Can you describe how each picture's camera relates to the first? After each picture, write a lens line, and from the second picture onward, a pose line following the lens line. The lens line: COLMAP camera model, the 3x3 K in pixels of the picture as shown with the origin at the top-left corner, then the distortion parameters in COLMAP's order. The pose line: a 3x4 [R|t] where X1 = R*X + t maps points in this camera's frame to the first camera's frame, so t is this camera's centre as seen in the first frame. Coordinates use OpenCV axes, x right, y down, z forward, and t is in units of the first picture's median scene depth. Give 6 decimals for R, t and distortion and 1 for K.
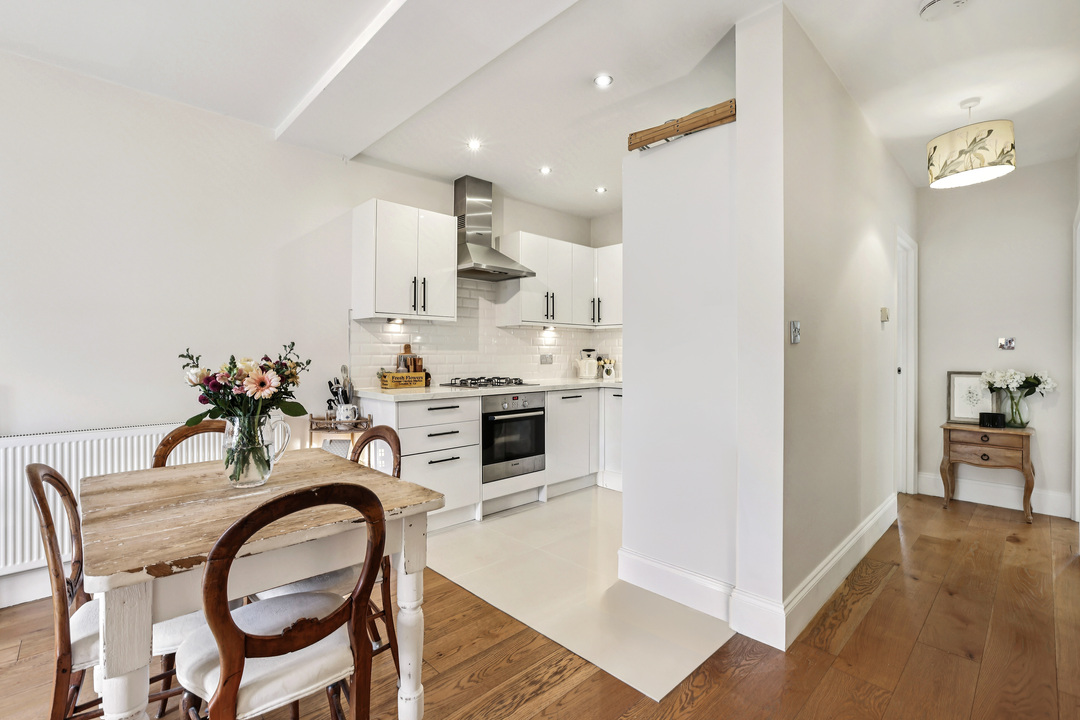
lens RADIAL K [[512.0, 0, 541.5], [0, 512.0, 355.3], [0, 0, 1]] dist [-0.025050, 0.009234]
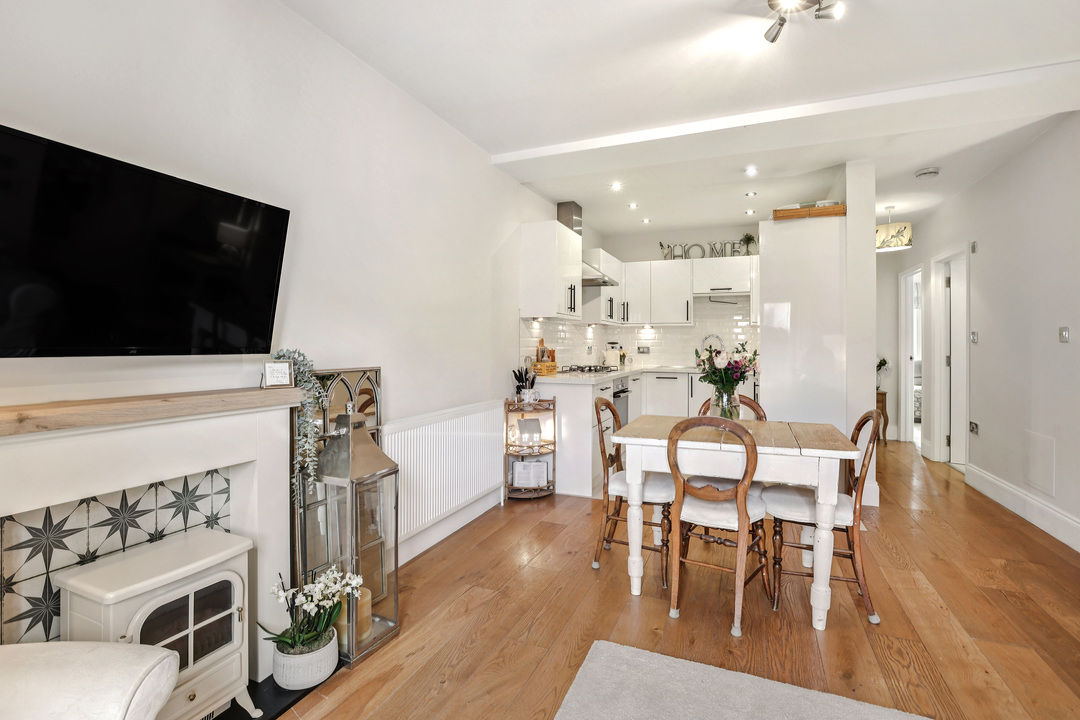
lens RADIAL K [[512.0, 0, 569.1], [0, 512.0, 343.1], [0, 0, 1]] dist [-0.025050, 0.009234]
pose [[0.904598, 0.003019, 0.426256, -0.731515], [-0.001004, 0.999987, -0.004951, -0.004857], [-0.426265, 0.004050, 0.904589, -0.115712]]
